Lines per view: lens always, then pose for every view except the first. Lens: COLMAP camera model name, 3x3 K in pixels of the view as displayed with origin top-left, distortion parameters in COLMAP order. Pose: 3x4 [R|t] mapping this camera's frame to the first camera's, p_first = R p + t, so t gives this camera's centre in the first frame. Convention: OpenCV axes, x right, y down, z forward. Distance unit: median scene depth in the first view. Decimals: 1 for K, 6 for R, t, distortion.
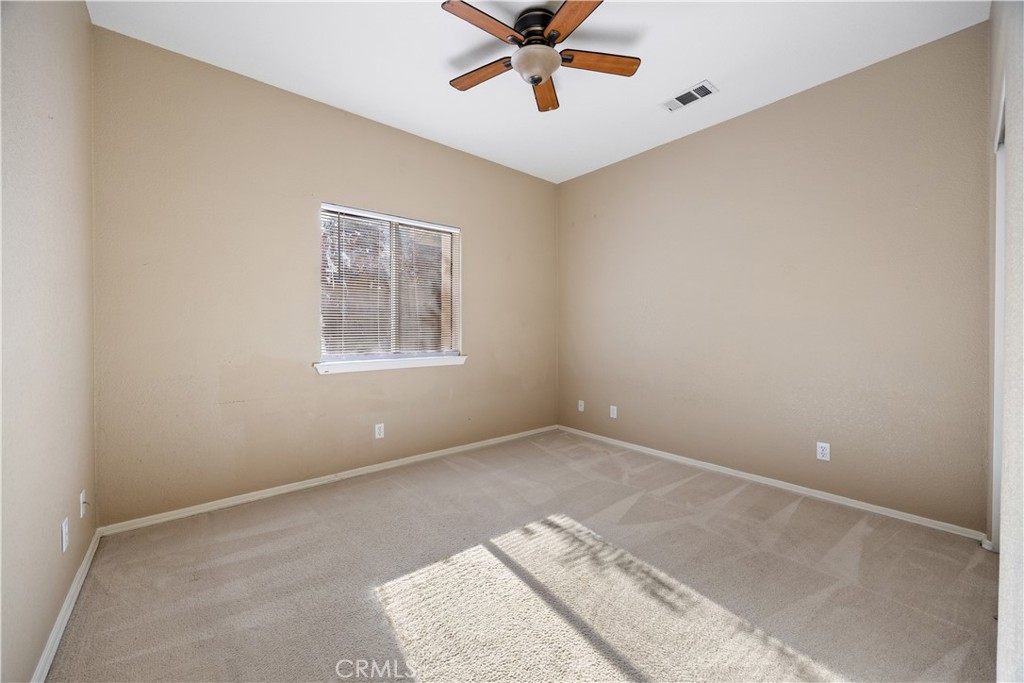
lens RADIAL K [[391.5, 0, 510.1], [0, 391.5, 339.9], [0, 0, 1]] dist [-0.000286, -0.000066]
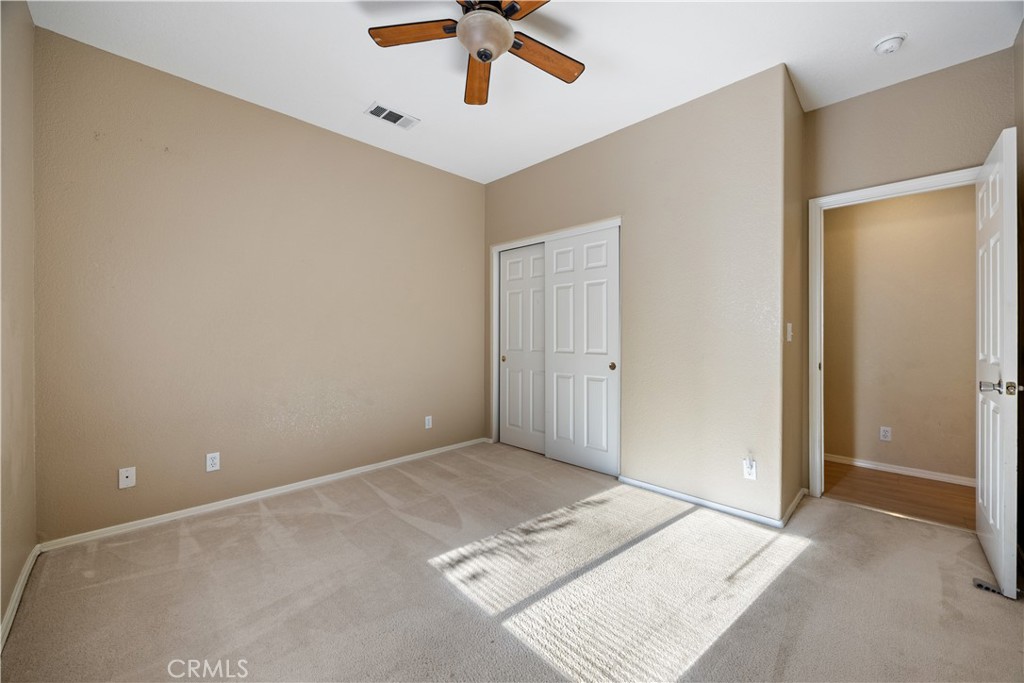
lens RADIAL K [[391.5, 0, 510.1], [0, 391.5, 339.9], [0, 0, 1]] dist [-0.000286, -0.000066]
pose [[-0.073980, -0.003386, 0.997254, -0.688169], [0.033602, 0.999418, 0.005886, -0.013984], [-0.996693, 0.033945, -0.073823, 0.864997]]
